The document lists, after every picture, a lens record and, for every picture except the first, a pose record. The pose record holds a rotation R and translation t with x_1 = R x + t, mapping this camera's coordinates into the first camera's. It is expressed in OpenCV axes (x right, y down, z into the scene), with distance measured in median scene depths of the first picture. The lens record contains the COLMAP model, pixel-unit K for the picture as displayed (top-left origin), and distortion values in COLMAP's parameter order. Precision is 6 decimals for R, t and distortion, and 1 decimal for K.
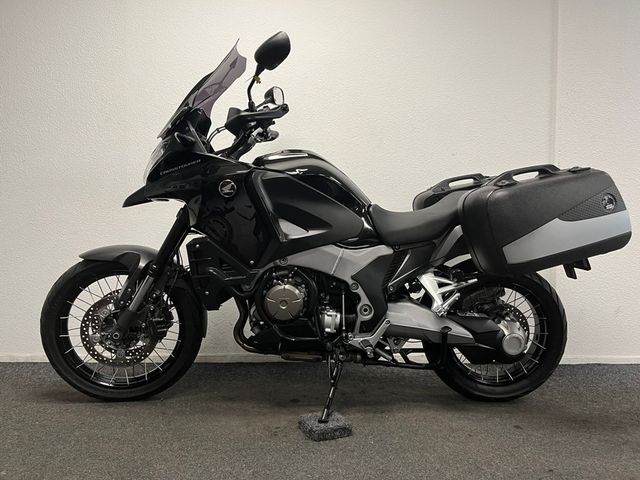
lens RADIAL K [[471.6, 0, 320.0], [0, 471.6, 240.0], [0, 0, 1]] dist [-0.000544, -0.007024]
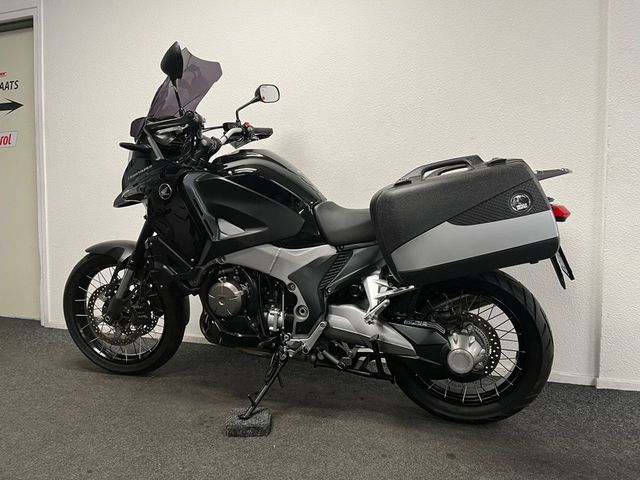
lens RADIAL K [[471.6, 0, 320.0], [0, 471.6, 240.0], [0, 0, 1]] dist [-0.000544, -0.007024]
pose [[0.936749, 0.012901, -0.349764, 0.467913], [0.000019, 0.999319, 0.036912, -0.035063], [0.350002, -0.034584, 0.936110, 0.100926]]
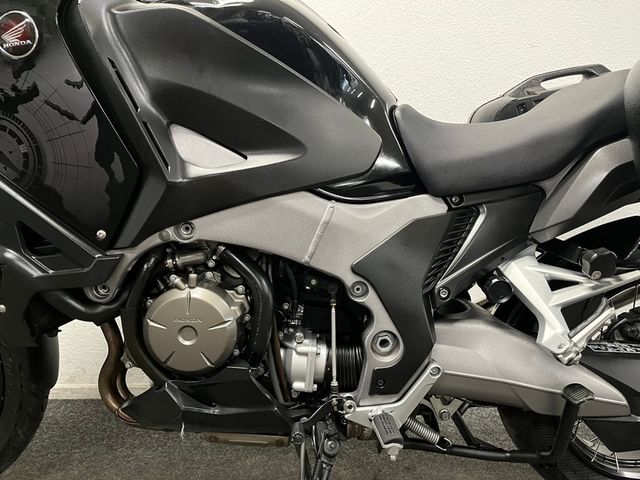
lens RADIAL K [[471.6, 0, 320.0], [0, 471.6, 240.0], [0, 0, 1]] dist [-0.000544, -0.007024]
pose [[0.999936, -0.000973, -0.011269, 0.042115], [0.001699, 0.997915, 0.064524, 0.025400], [0.011183, -0.064539, 0.997852, 0.569324]]
